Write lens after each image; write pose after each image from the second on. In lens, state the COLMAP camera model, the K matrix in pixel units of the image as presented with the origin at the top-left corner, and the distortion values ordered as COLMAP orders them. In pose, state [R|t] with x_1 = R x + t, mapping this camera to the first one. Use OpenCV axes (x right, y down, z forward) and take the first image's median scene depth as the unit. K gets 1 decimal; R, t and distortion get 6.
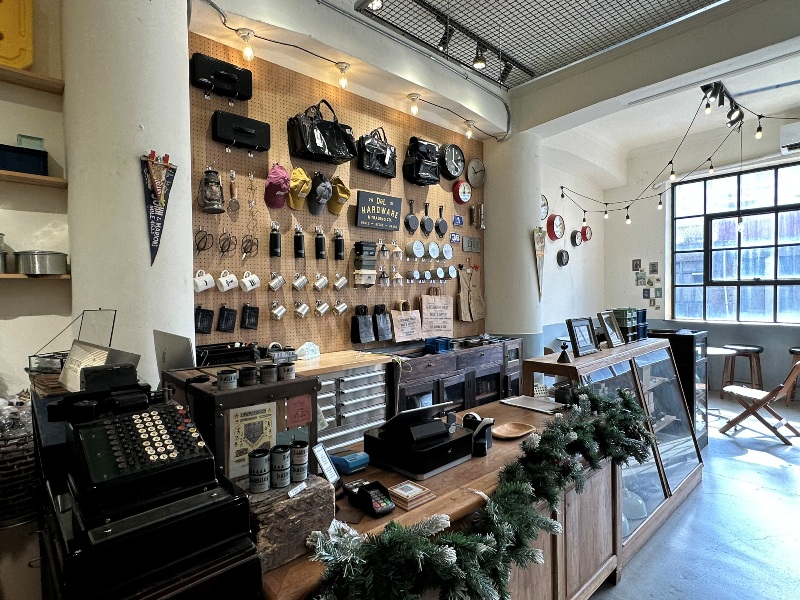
lens RADIAL K [[436.0, 0, 400.0], [0, 436.0, 300.0], [0, 0, 1]] dist [-0.002026, -0.000244]
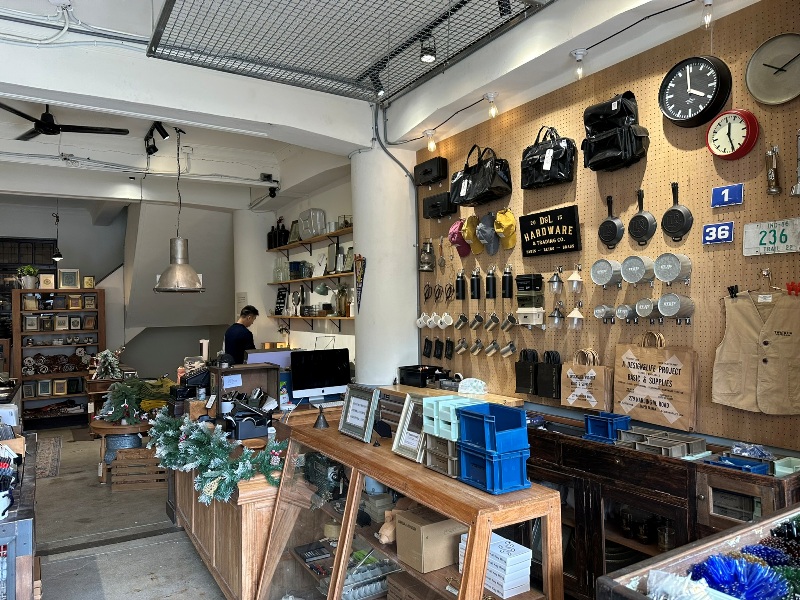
lens RADIAL K [[575.8, 0, 400.0], [0, 575.8, 300.0], [0, 0, 1]] dist [0.154847, -0.202985]
pose [[-0.199328, 0.003047, -0.979928, 1.056571], [0.001359, 0.999995, 0.002833, -0.086318], [0.979932, -0.000767, -0.199331, 0.966455]]
